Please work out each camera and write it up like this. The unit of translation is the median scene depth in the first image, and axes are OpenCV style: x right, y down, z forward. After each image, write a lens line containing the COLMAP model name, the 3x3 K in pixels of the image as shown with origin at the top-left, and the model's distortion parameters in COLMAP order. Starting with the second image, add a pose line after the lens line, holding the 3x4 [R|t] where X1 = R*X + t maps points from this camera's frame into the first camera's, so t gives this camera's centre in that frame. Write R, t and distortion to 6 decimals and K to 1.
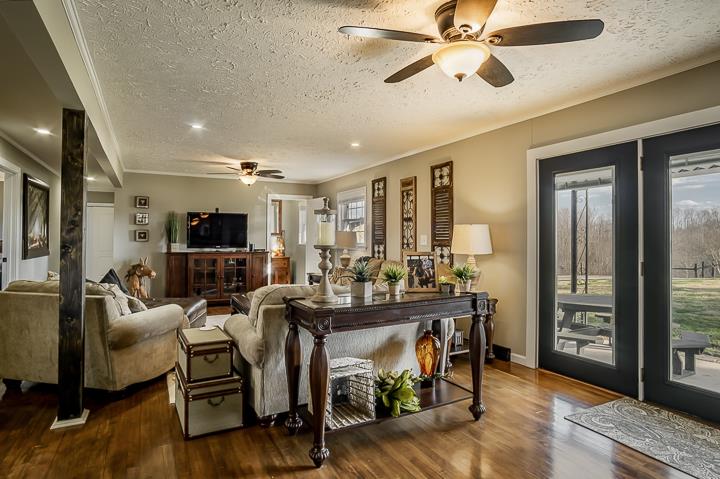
lens RADIAL K [[402.1, 0, 347.3], [0, 402.1, 230.7], [0, 0, 1]] dist [-0.016066, 0.002003]
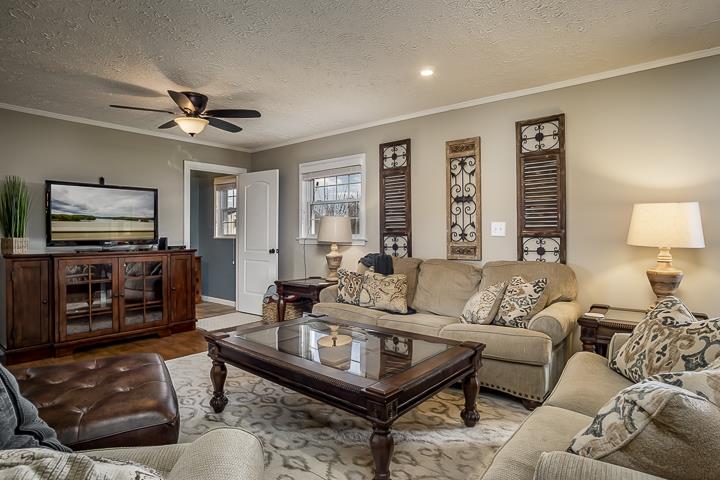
lens RADIAL K [[402.1, 0, 347.3], [0, 402.1, 231.2], [0, 0, 1]] dist [-0.016066, 0.002003]
pose [[0.919547, -0.000011, 0.392980, -0.303363], [-0.004902, 0.999922, 0.011500, 0.019747], [-0.392949, -0.012501, 0.919475, 0.439402]]
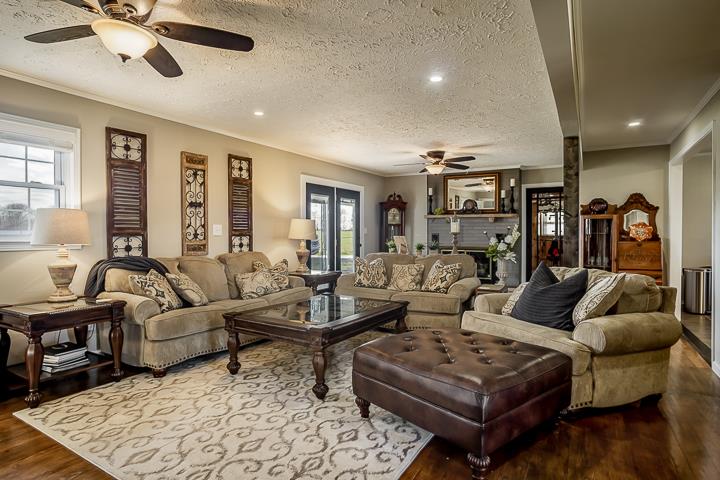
lens RADIAL K [[402.1, 0, 347.3], [0, 402.1, 231.2], [0, 0, 1]] dist [-0.016066, 0.002003]
pose [[-0.521300, 0.000519, 0.853373, -0.705178], [-0.017075, 0.999793, -0.011038, 0.029692], [-0.853203, -0.020325, -0.521183, 1.155557]]
